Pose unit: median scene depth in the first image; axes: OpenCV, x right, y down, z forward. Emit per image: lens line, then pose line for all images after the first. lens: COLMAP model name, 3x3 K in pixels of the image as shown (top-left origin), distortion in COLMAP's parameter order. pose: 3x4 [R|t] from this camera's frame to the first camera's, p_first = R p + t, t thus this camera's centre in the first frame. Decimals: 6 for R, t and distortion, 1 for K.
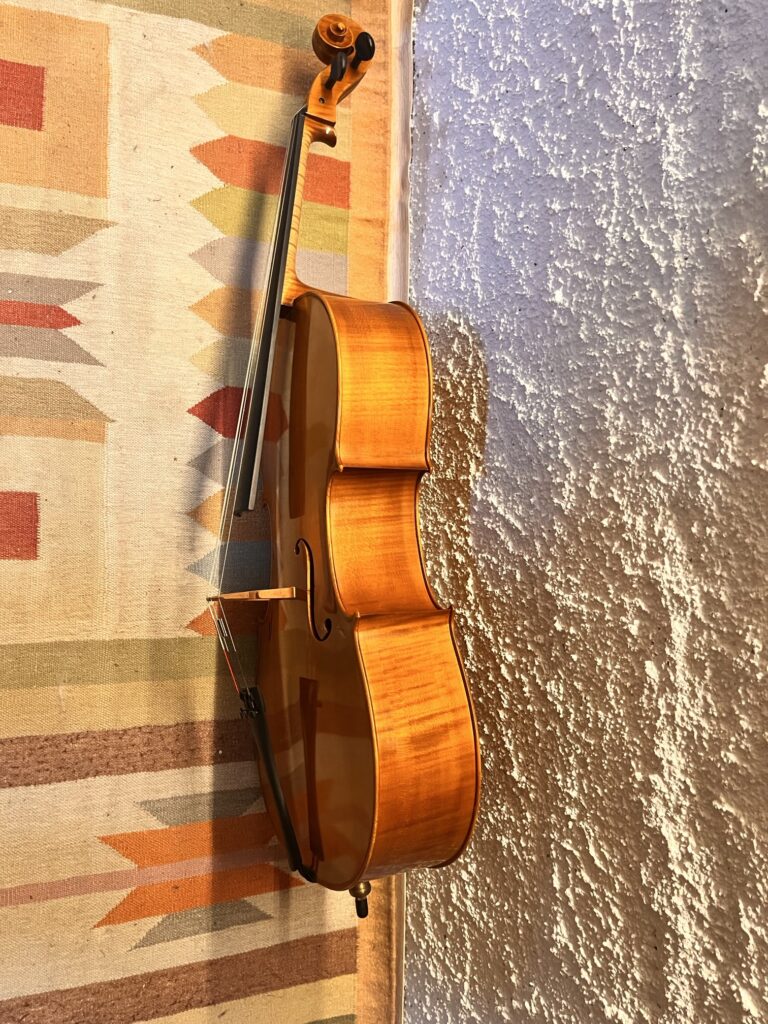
lens RADIAL K [[771.0, 0, 384.0], [0, 771.0, 512.0], [0, 0, 1]] dist [0.080589, -0.115617]
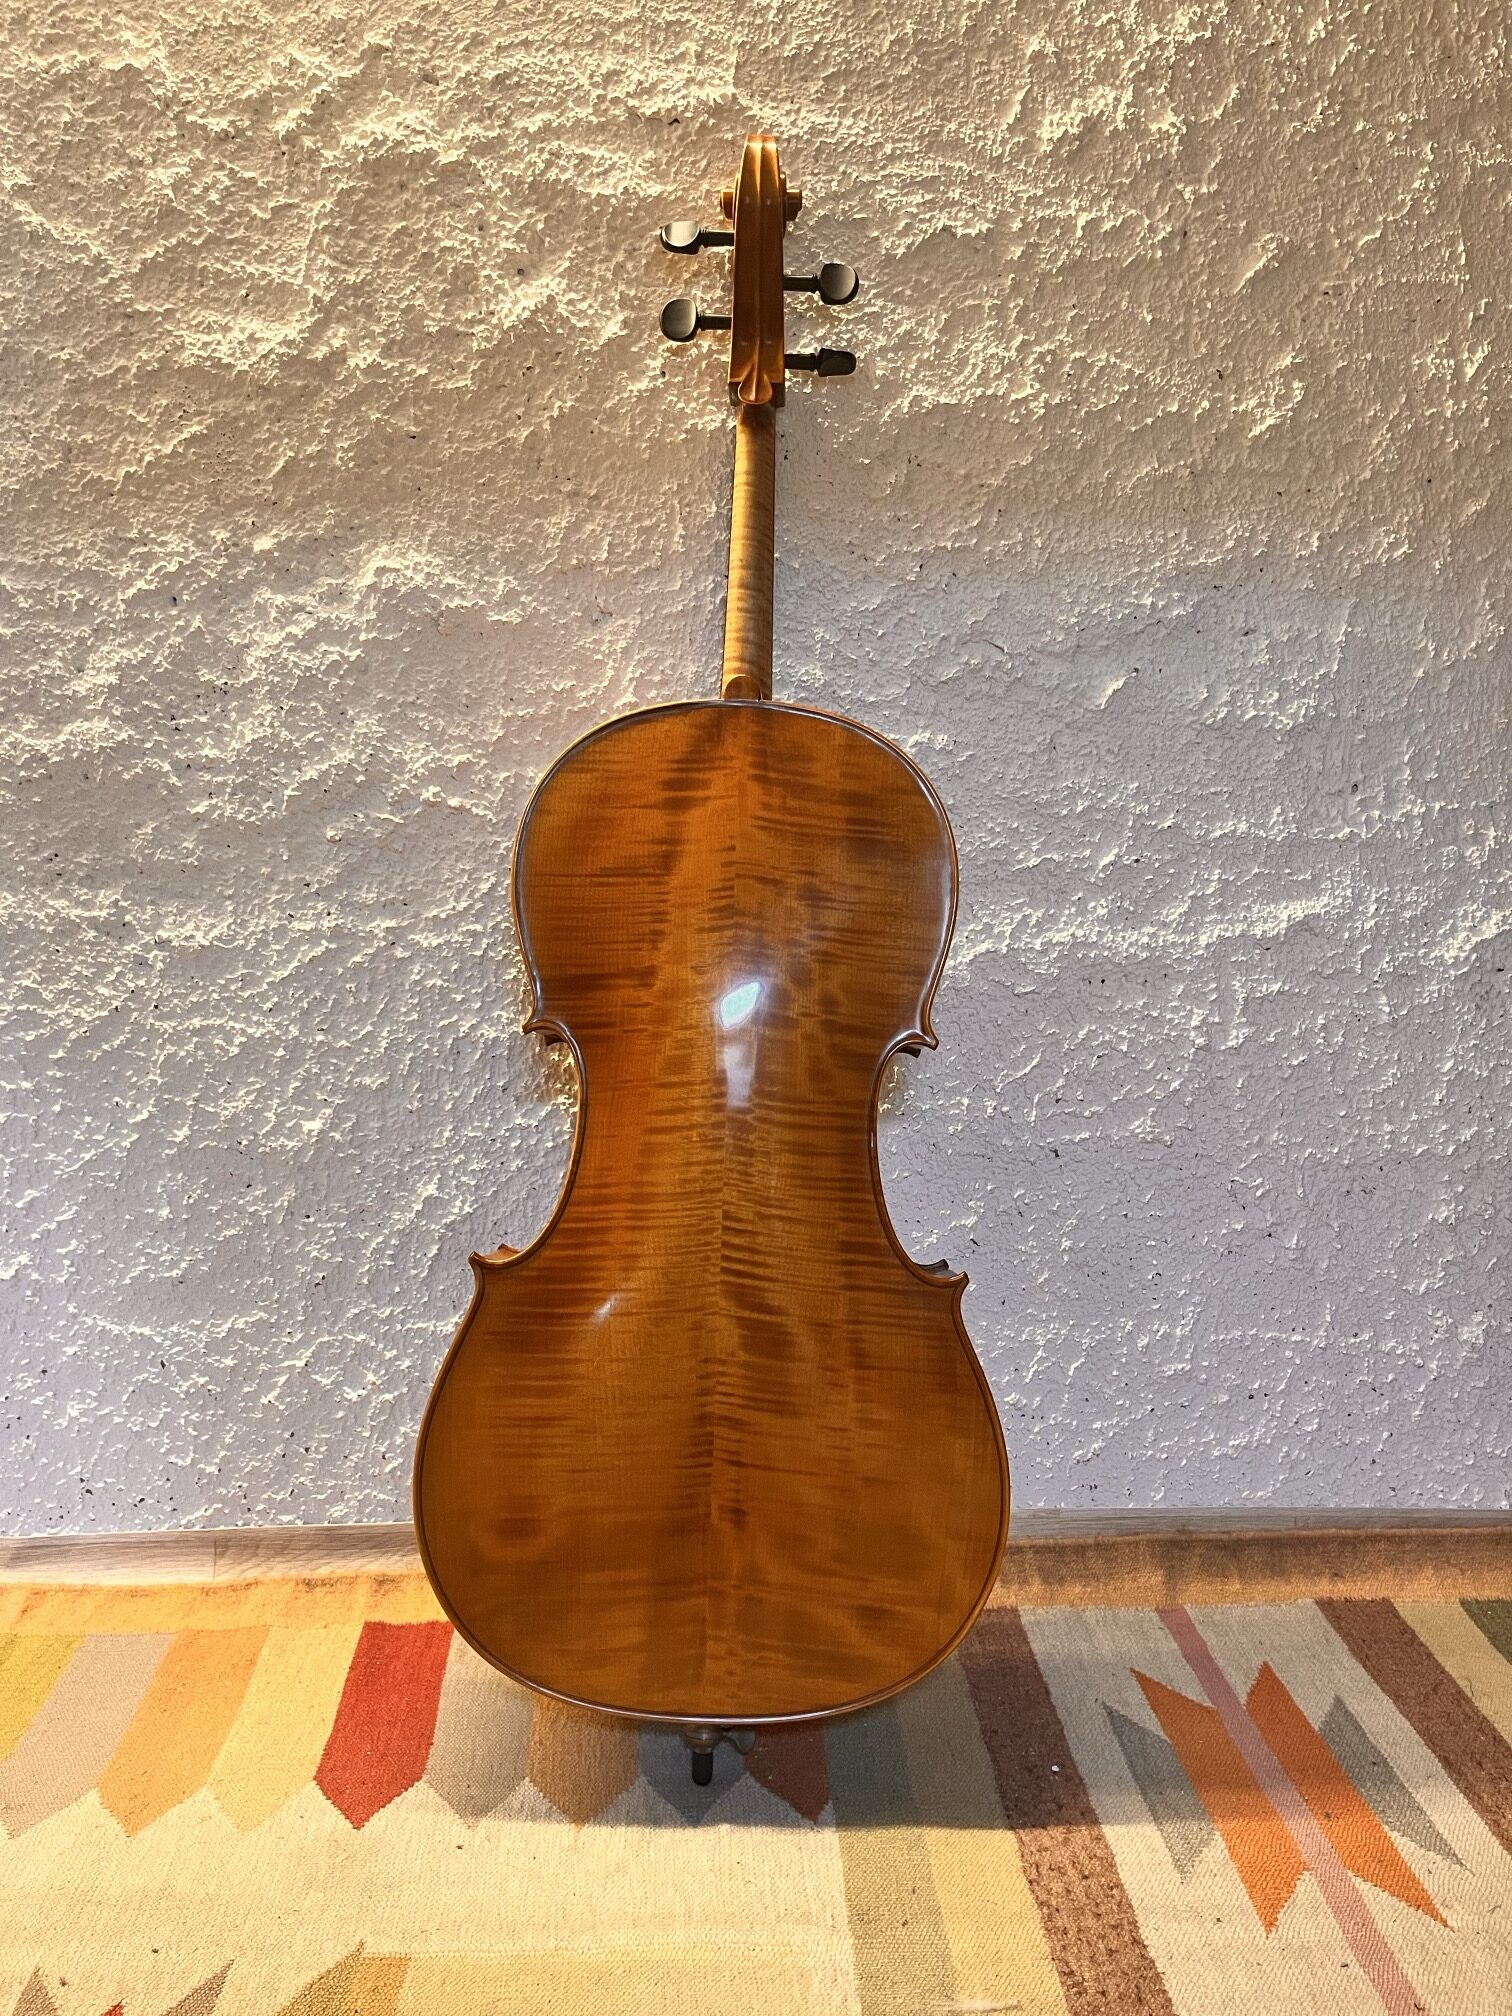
lens RADIAL K [[1478.2, 0, 762.5], [0, 1478.2, 1005.6], [0, 0, 1]] dist [0.024087, -0.002218]
pose [[-0.053872, -0.577713, 0.814461, -1.036149], [0.994328, 0.043872, 0.096889, 0.004366], [-0.091706, 0.815060, 0.572072, 0.083154]]
